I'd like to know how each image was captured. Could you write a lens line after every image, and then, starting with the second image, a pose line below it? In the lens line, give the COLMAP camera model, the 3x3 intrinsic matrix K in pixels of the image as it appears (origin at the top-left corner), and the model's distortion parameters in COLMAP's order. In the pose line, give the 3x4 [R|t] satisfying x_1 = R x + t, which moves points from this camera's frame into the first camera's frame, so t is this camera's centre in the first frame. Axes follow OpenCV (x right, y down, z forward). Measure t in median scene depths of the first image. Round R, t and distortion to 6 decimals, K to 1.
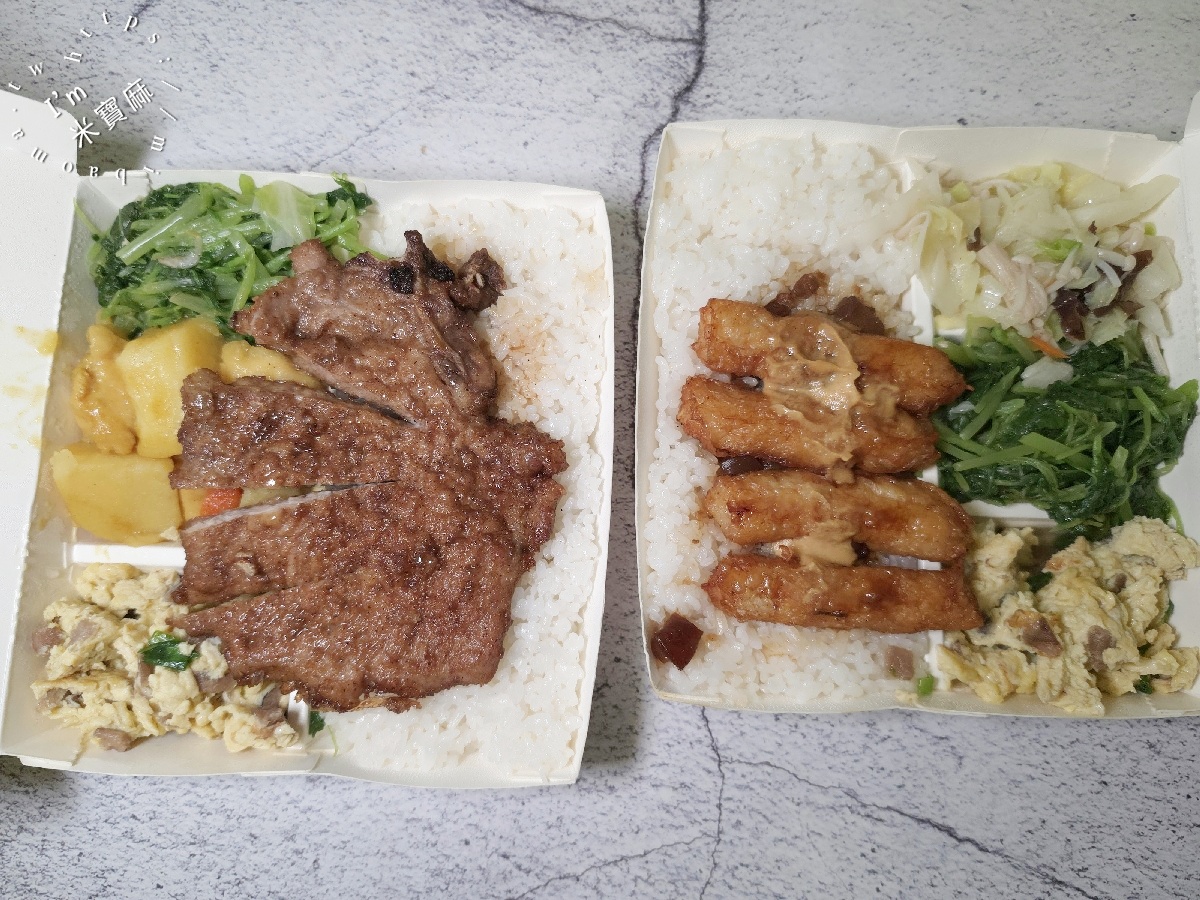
lens RADIAL K [[891.3, 0, 600.0], [0, 891.3, 450.0], [0, 0, 1]] dist [0.046286, -0.166422]
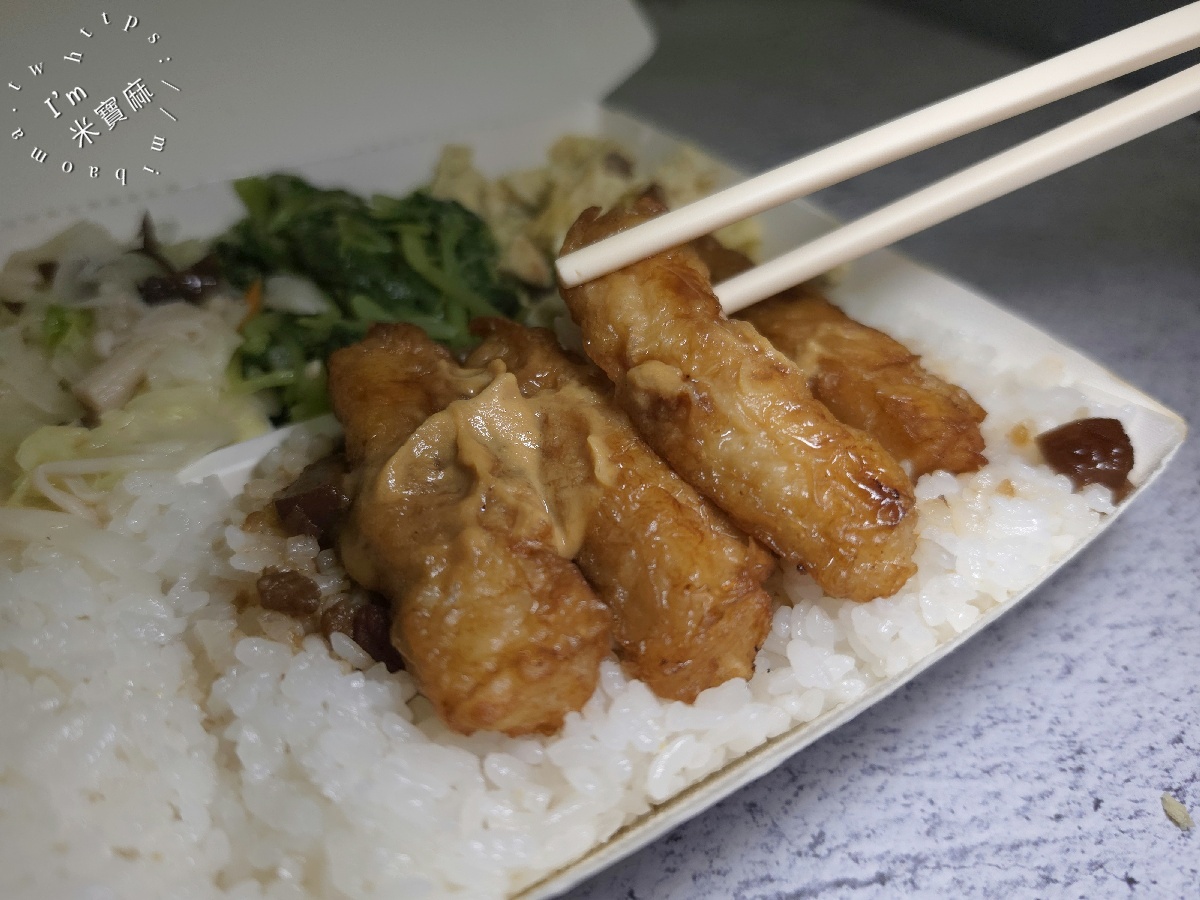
lens RADIAL K [[891.3, 0, 600.0], [0, 891.3, 450.0], [0, 0, 1]] dist [0.046286, -0.166422]
pose [[-0.558304, -0.549478, 0.621587, -0.068595], [0.818031, -0.239721, 0.522838, -0.267643], [-0.138280, 0.800380, 0.583327, 0.699391]]
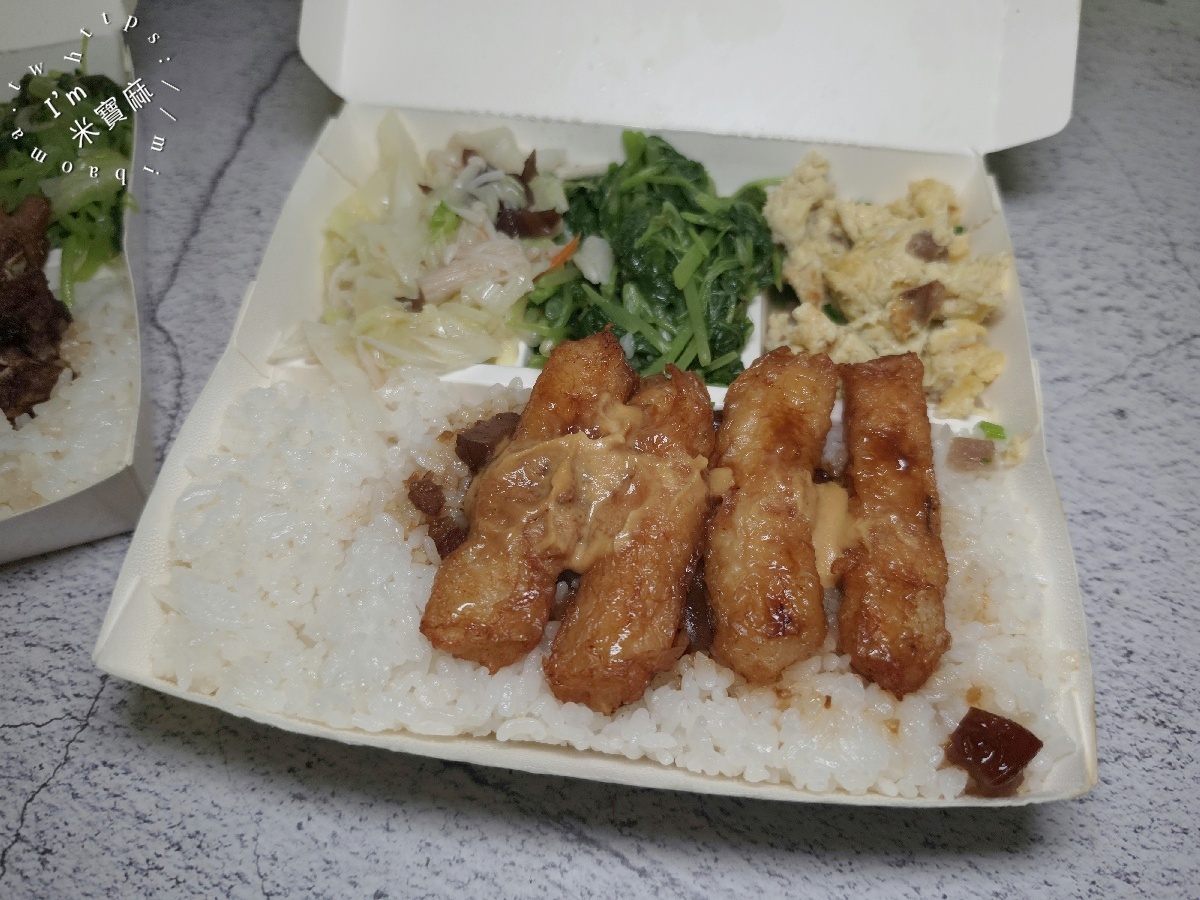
lens RADIAL K [[891.3, 0, 600.0], [0, 891.3, 450.0], [0, 0, 1]] dist [0.046286, -0.166422]
pose [[0.101833, -0.835055, 0.540659, -0.087718], [0.982982, 0.167993, 0.074324, -0.113512], [-0.152891, 0.523890, 0.837952, 0.408381]]
